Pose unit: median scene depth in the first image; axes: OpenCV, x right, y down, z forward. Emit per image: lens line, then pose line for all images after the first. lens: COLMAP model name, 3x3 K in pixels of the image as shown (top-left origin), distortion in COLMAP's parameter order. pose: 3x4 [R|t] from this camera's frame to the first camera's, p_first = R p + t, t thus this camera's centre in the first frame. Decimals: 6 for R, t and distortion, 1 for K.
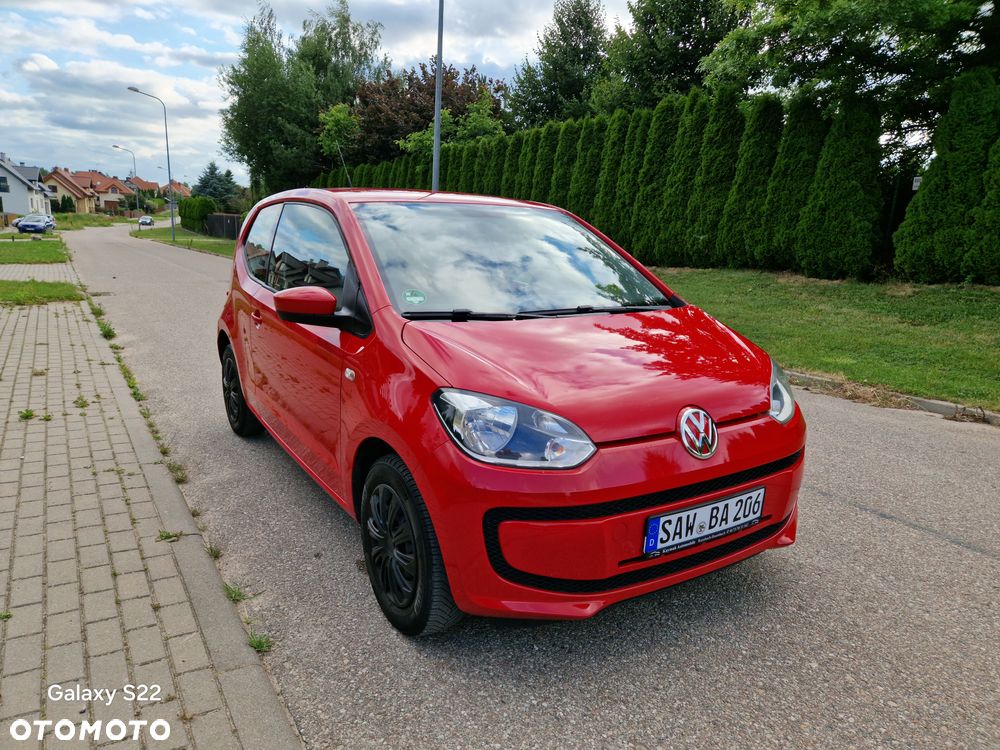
lens RADIAL K [[671.9, 0, 498.8], [0, 671.9, 385.8], [0, 0, 1]] dist [0.077188, -0.067496]
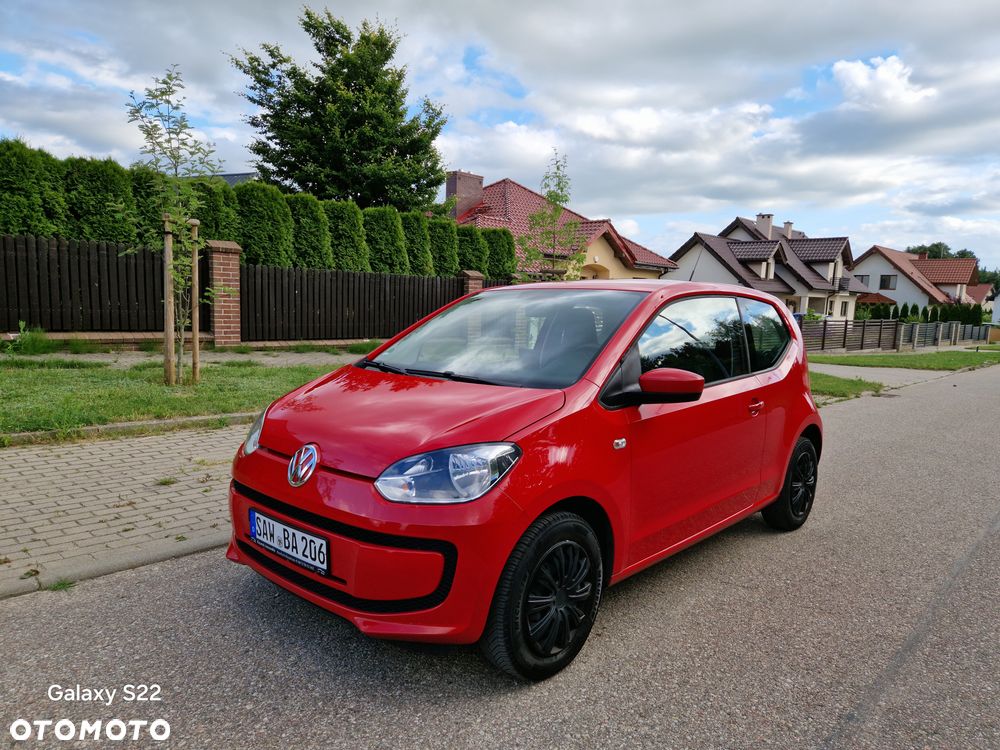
lens RADIAL K [[671.9, 0, 498.8], [0, 671.9, 385.8], [0, 0, 1]] dist [0.077188, -0.067496]
pose [[0.263367, 0.087600, -0.960710, 0.907224], [-0.241041, 0.970257, 0.022392, -0.105072], [0.934097, 0.225673, 0.276648, 0.576051]]
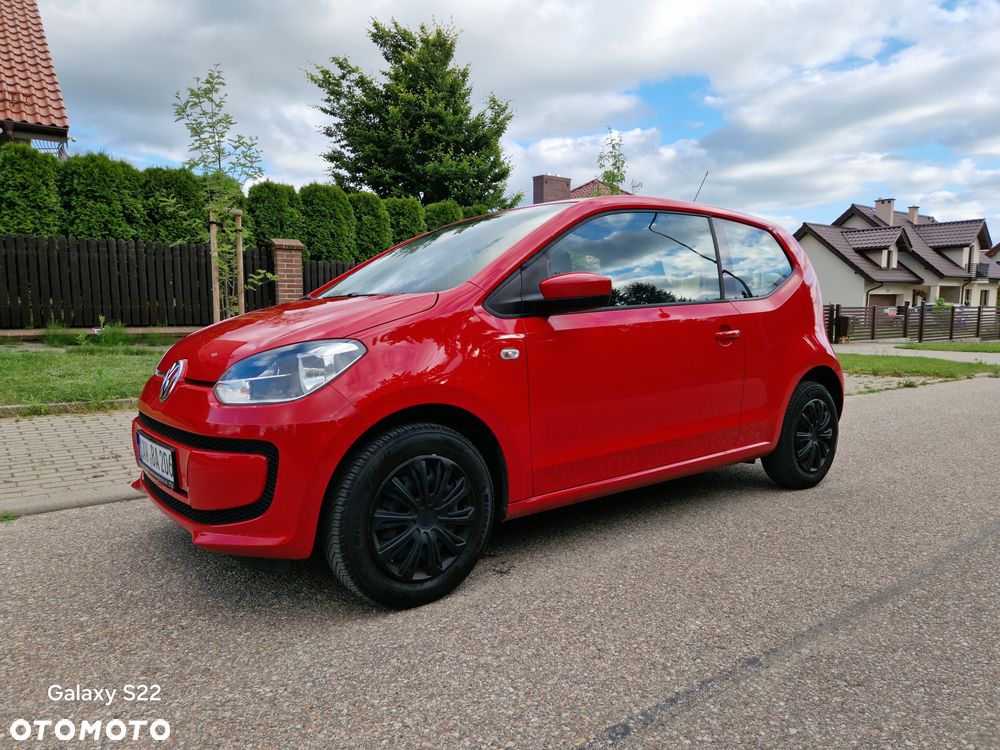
lens RADIAL K [[666.7, 0, 491.5], [0, 666.7, 376.5], [0, 0, 1]] dist [0.081669, -0.073305]
pose [[0.099047, 0.056359, -0.993486, 0.884591], [-0.217093, 0.975569, 0.033699, -0.054797], [0.971113, 0.212341, 0.108862, 0.835952]]
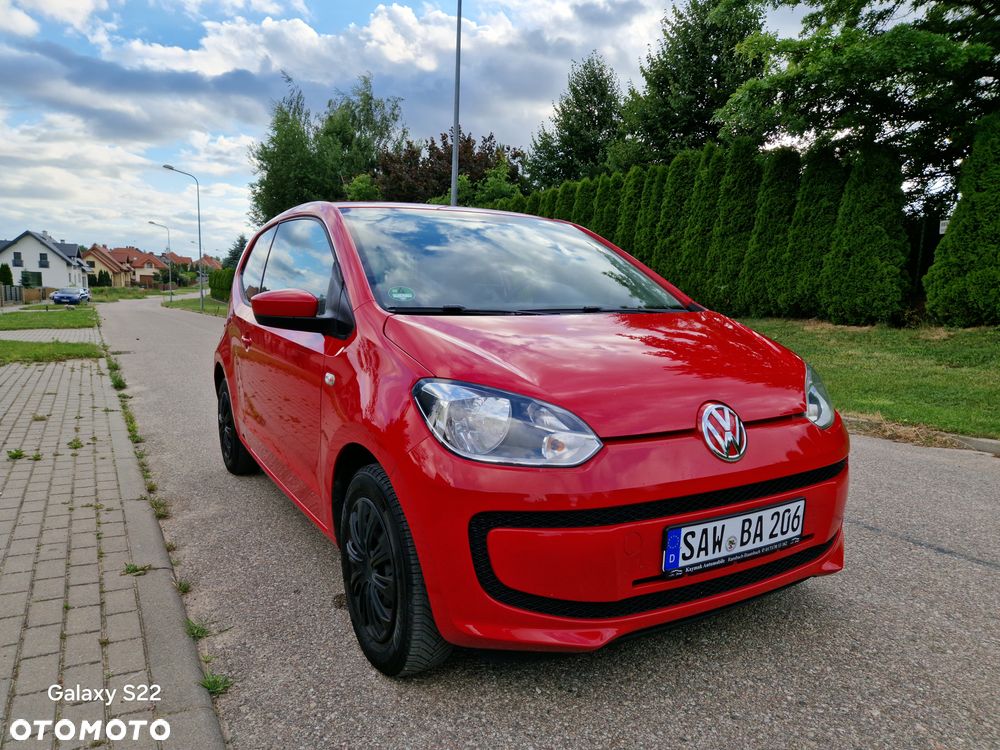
lens RADIAL K [[674.2, 0, 496.4], [0, 674.2, 391.1], [0, 0, 1]] dist [0.077689, -0.070559]
pose [[0.999268, -0.011837, -0.036381, 0.023180], [0.008604, 0.996105, -0.087752, 0.054683], [0.037278, 0.087375, 0.995478, 0.074497]]
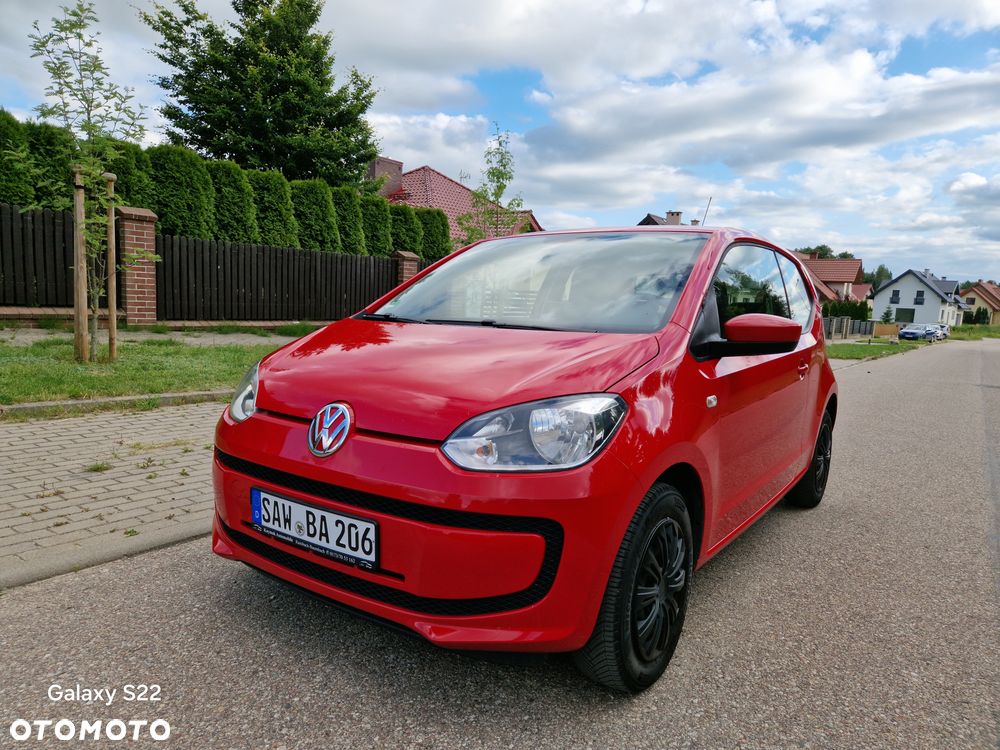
lens RADIAL K [[669.0, 0, 488.3], [0, 669.0, 387.3], [0, 0, 1]] dist [0.073597, -0.067258]
pose [[0.373754, 0.097032, -0.922439, 0.725812], [-0.240221, 0.970706, 0.004776, -0.025071], [0.895880, 0.219805, 0.386114, 0.496446]]
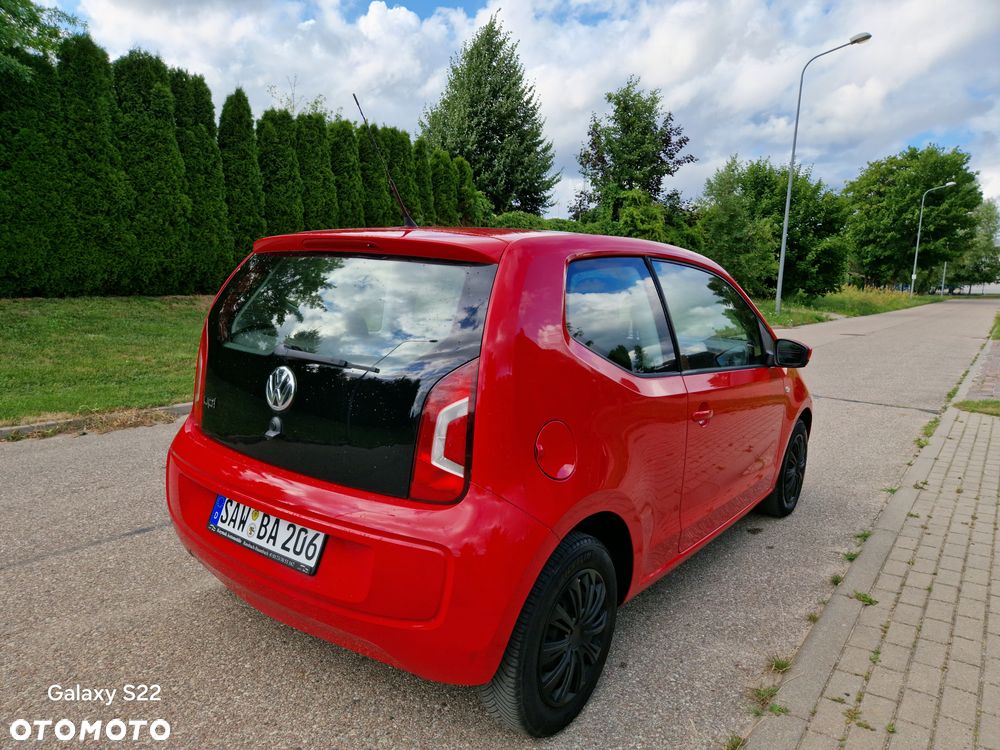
lens RADIAL K [[671.9, 0, 498.8], [0, 671.9, 385.8], [0, 0, 1]] dist [0.077188, -0.067496]
pose [[-0.352040, -0.190715, 0.916349, -0.933145], [0.157869, 0.952896, 0.258971, -0.349123], [-0.922575, 0.235831, -0.305350, 1.389281]]
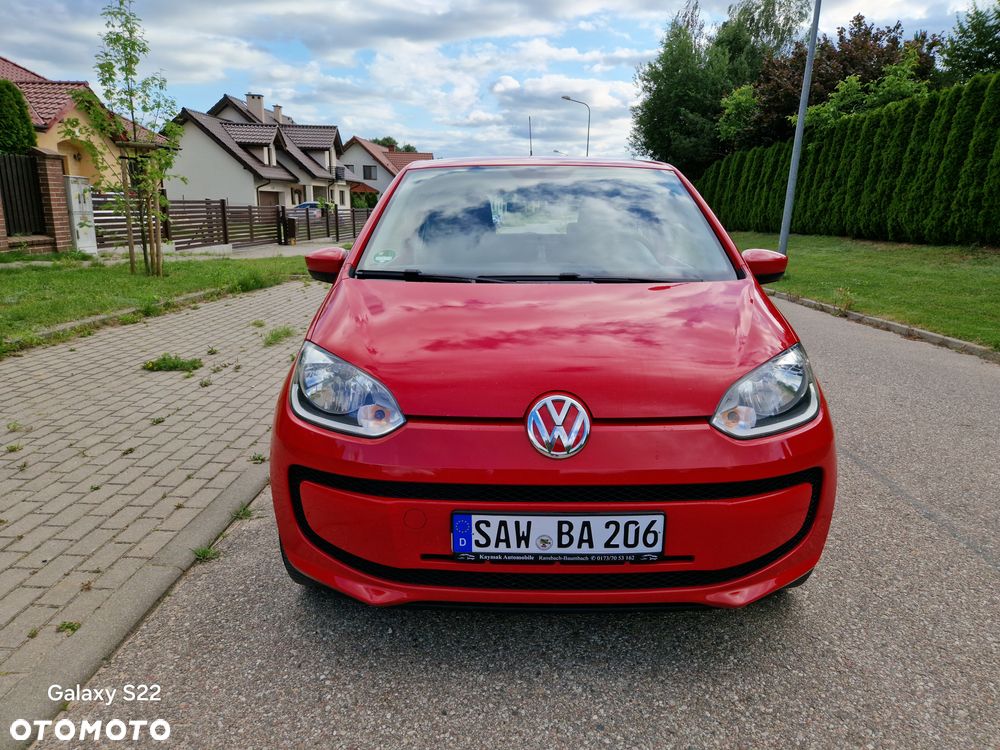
lens RADIAL K [[675.9, 0, 514.5], [0, 675.9, 381.2], [0, 0, 1]] dist [0.075569, -0.066648]
pose [[0.845315, 0.110361, -0.522746, 0.398487], [-0.107881, 0.993537, 0.035303, -0.003331], [0.523263, 0.026552, 0.851757, 0.172119]]
